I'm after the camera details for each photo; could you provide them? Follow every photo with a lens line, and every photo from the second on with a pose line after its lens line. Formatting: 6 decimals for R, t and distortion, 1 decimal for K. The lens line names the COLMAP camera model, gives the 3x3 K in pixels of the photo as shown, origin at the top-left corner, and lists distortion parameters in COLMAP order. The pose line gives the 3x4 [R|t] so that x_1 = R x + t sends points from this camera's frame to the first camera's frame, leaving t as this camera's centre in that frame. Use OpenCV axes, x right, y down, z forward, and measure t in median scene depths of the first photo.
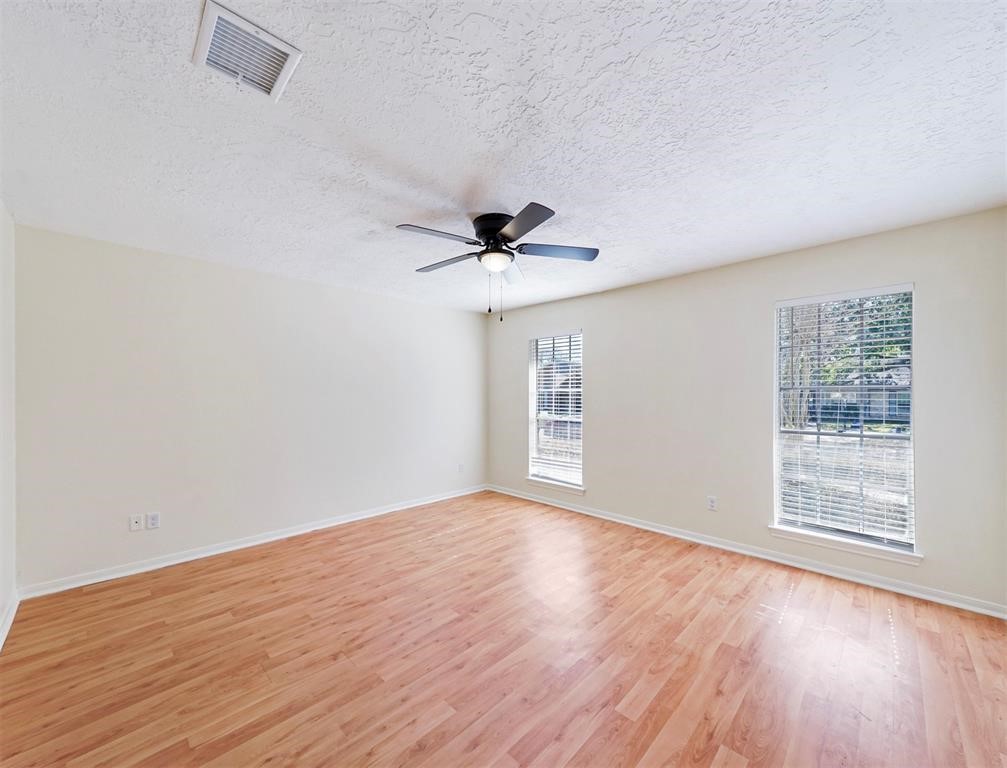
lens RADIAL K [[393.4, 0, 501.2], [0, 393.4, 388.8], [0, 0, 1]] dist [0.000907, 0.000364]
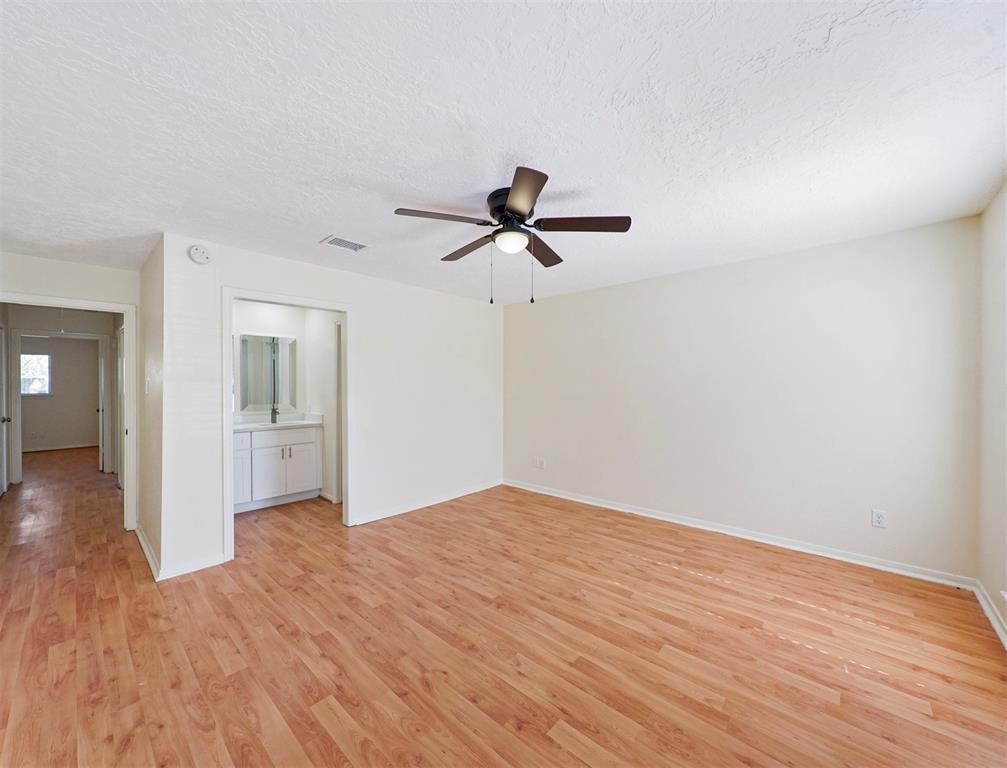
lens RADIAL K [[393.4, 0, 501.2], [0, 393.4, 388.8], [0, 0, 1]] dist [0.000907, 0.000364]
pose [[0.045767, 0.009852, -0.998904, 0.767691], [0.015083, 0.999831, 0.010552, 0.009379], [0.998838, -0.015549, 0.045611, 0.817288]]
